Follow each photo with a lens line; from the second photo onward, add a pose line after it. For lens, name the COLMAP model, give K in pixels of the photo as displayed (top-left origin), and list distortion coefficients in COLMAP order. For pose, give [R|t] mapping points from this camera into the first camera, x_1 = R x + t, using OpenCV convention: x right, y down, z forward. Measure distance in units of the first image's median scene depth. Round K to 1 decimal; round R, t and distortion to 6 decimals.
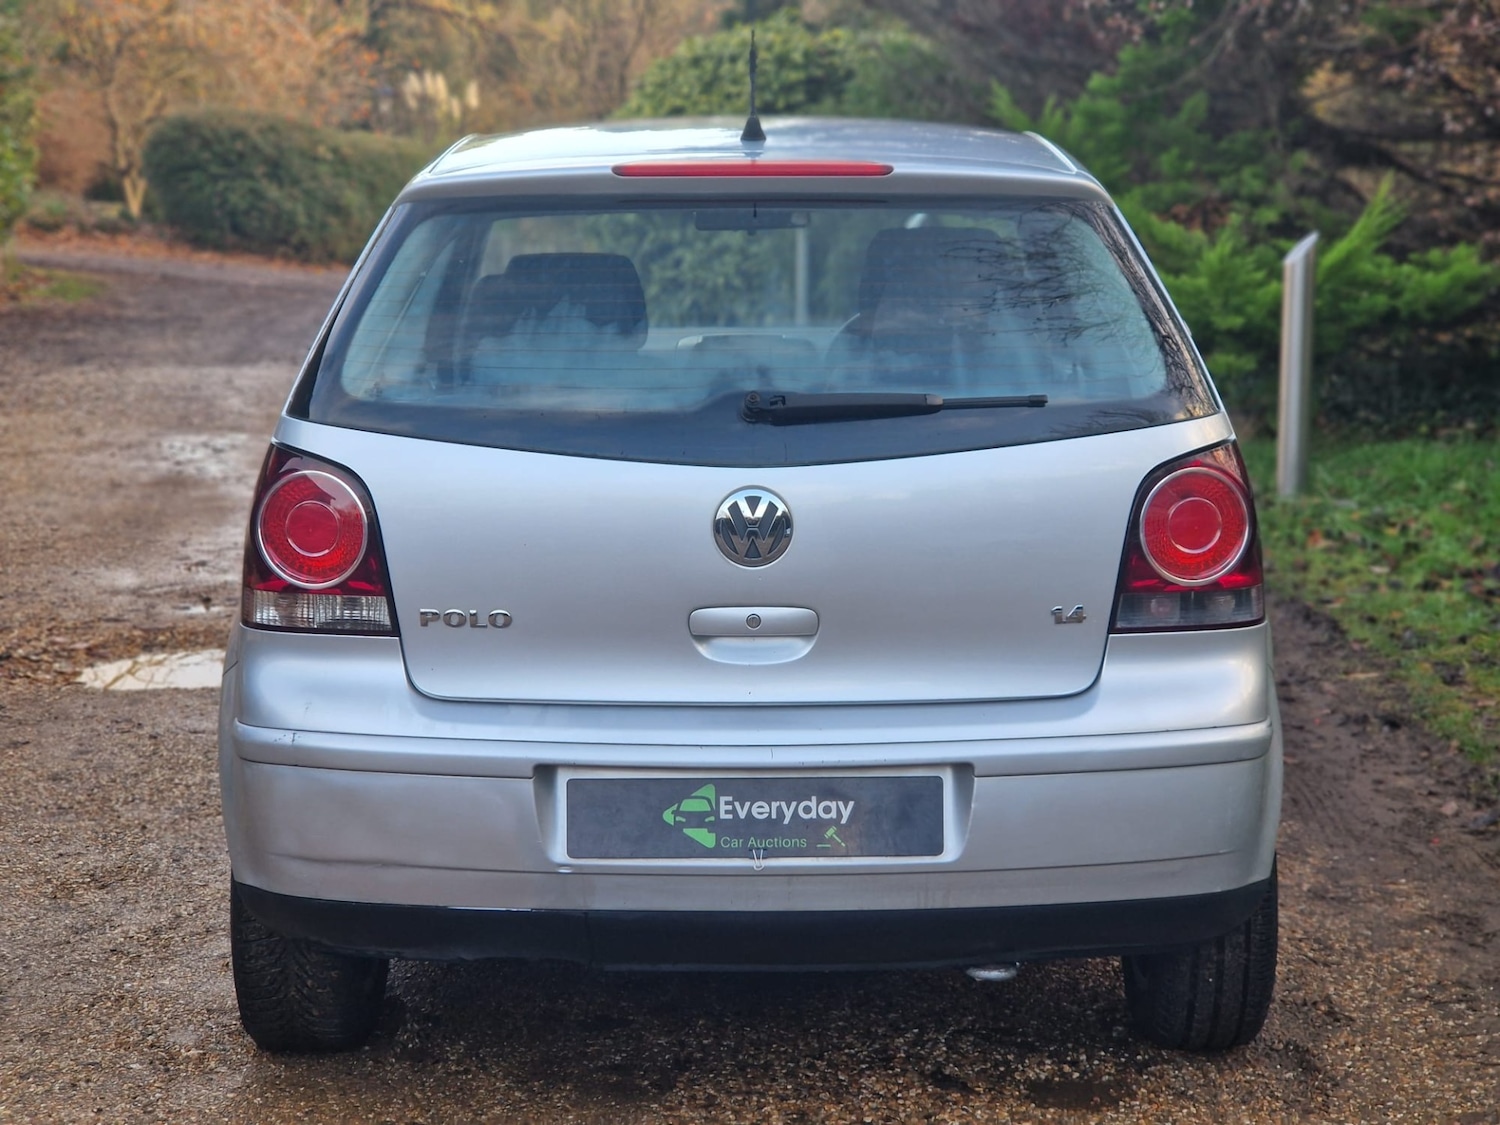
lens RADIAL K [[2796.7, 0, 740.8], [0, 2796.7, 587.2], [0, 0, 1]] dist [0.066738, 0.000000]
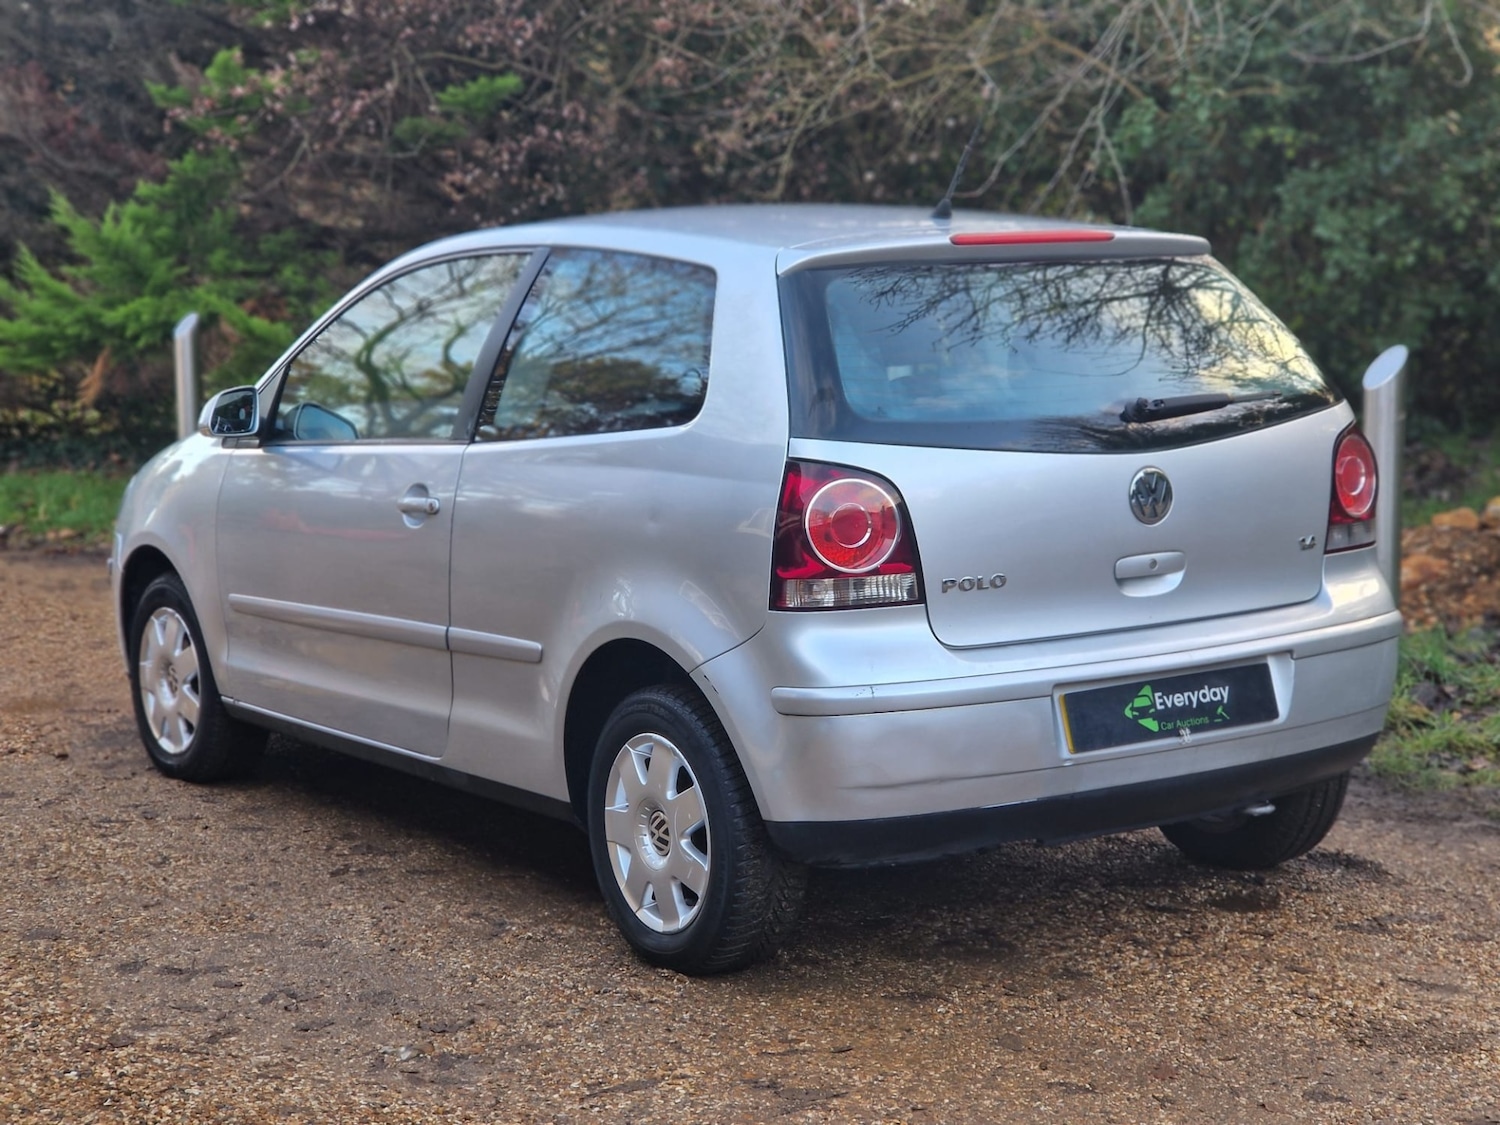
lens RADIAL K [[2796.7, 0, 748.4], [0, 2796.7, 542.5], [0, 0, 1]] dist [0.066738, 0.000000]
pose [[0.833952, -0.083572, 0.545472, -0.888270], [0.113505, 0.993308, -0.021349, 0.008153], [-0.540038, 0.079718, 0.837857, -0.037458]]
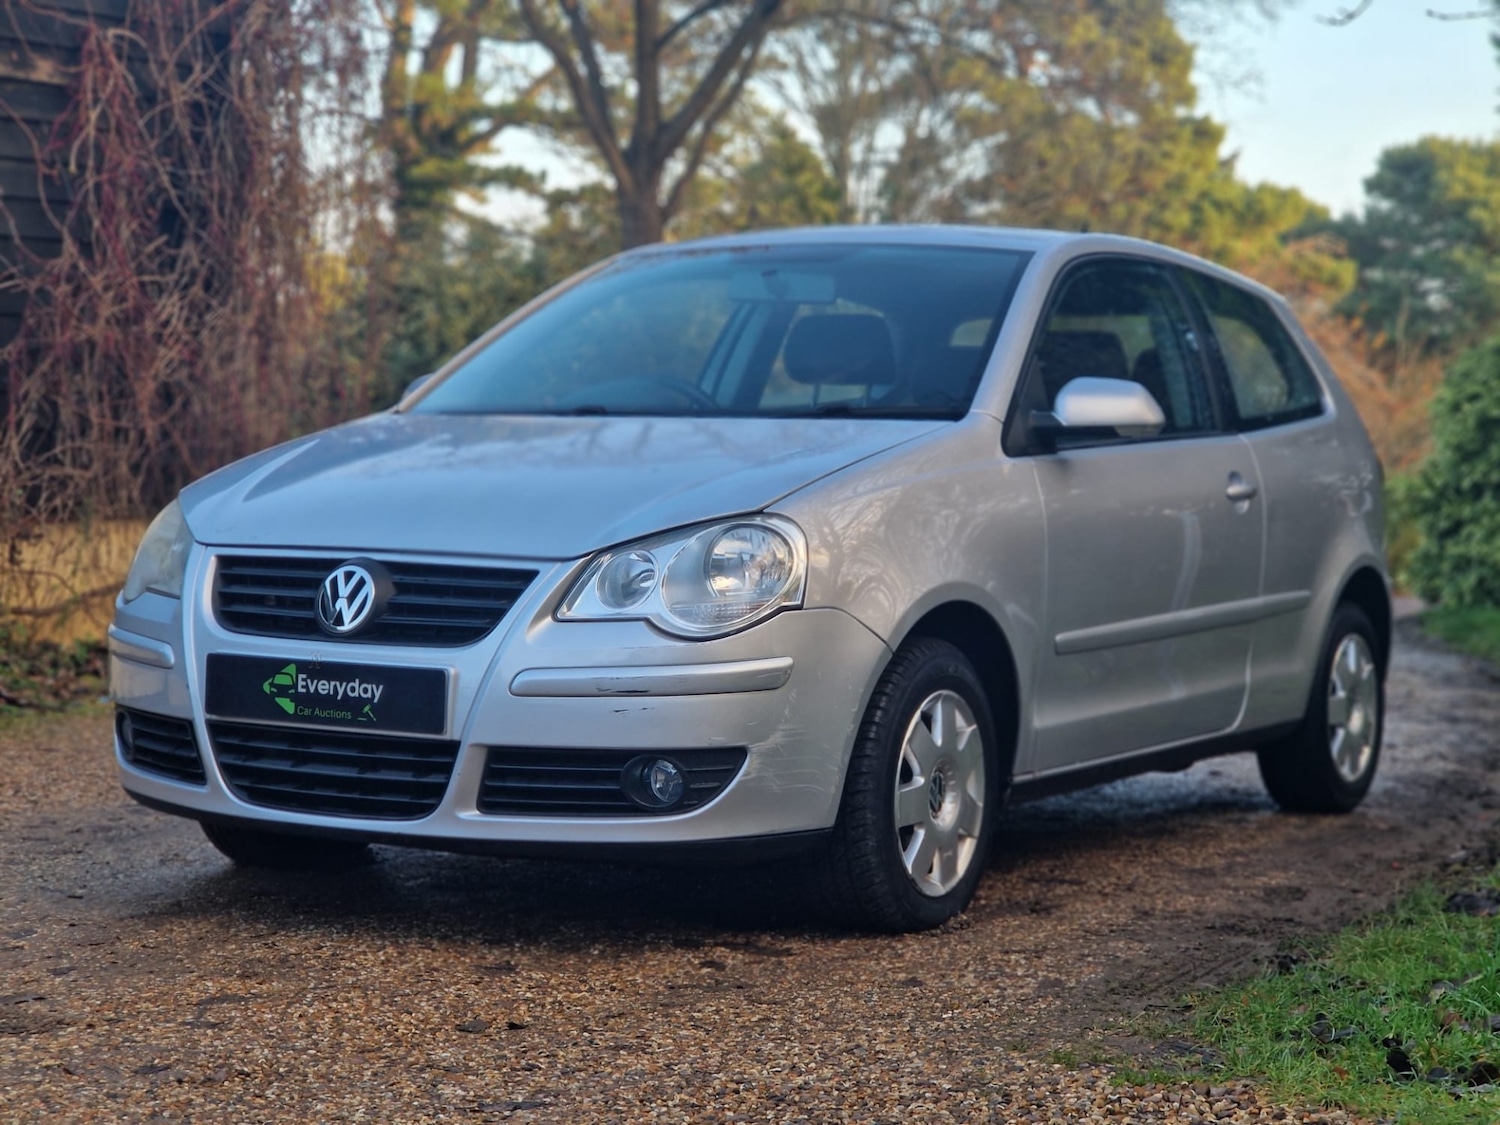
lens RADIAL K [[2796.7, 0, 762.9], [0, 2796.7, 556.1], [0, 0, 1]] dist [0.066738, 0.000000]
pose [[0.919406, 0.027127, -0.392374, 0.655833], [-0.083705, 0.988260, -0.127814, 0.192956], [0.384300, 0.150357, 0.910882, -0.165381]]
